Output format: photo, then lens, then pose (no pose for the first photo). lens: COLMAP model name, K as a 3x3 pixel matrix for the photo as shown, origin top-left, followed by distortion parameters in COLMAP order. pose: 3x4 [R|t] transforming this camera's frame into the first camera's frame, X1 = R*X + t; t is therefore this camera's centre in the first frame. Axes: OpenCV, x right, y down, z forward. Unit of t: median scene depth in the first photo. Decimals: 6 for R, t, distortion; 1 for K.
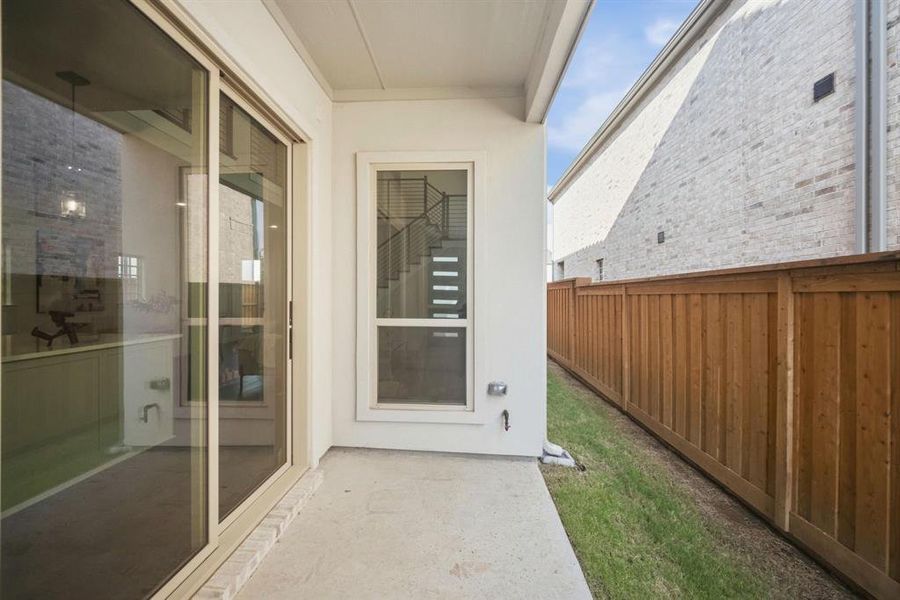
lens RADIAL K [[360.7, 0, 447.0], [0, 360.7, 304.9], [0, 0, 1]] dist [-0.002964, 0.000066]
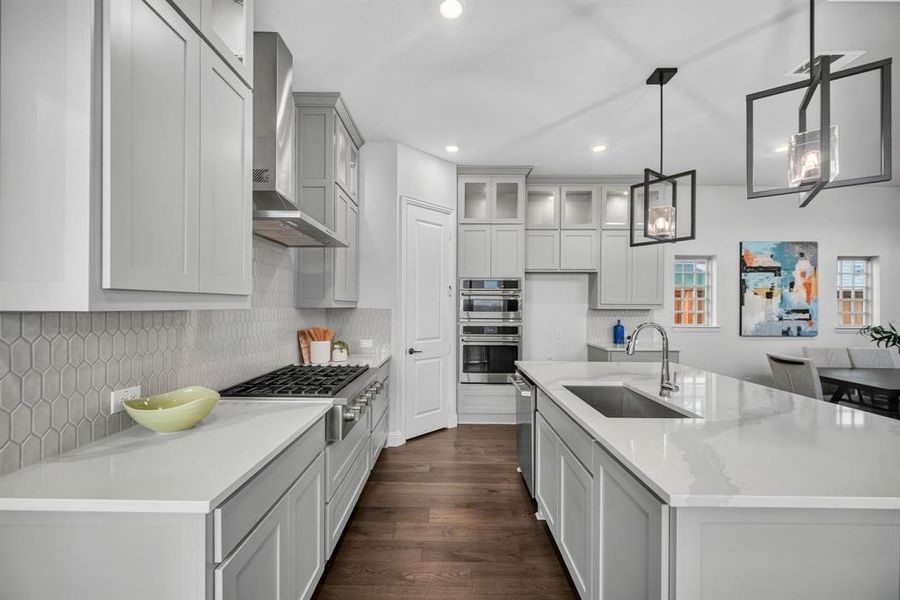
lens RADIAL K [[360.7, 0, 445.2], [0, 360.7, 306.9], [0, 0, 1]] dist [-0.002964, 0.000066]
pose [[0.039472, -0.001310, -0.999220, -0.249116], [-0.023942, 0.999711, -0.002256, -0.025245], [0.998934, 0.024012, 0.039429, 0.210721]]
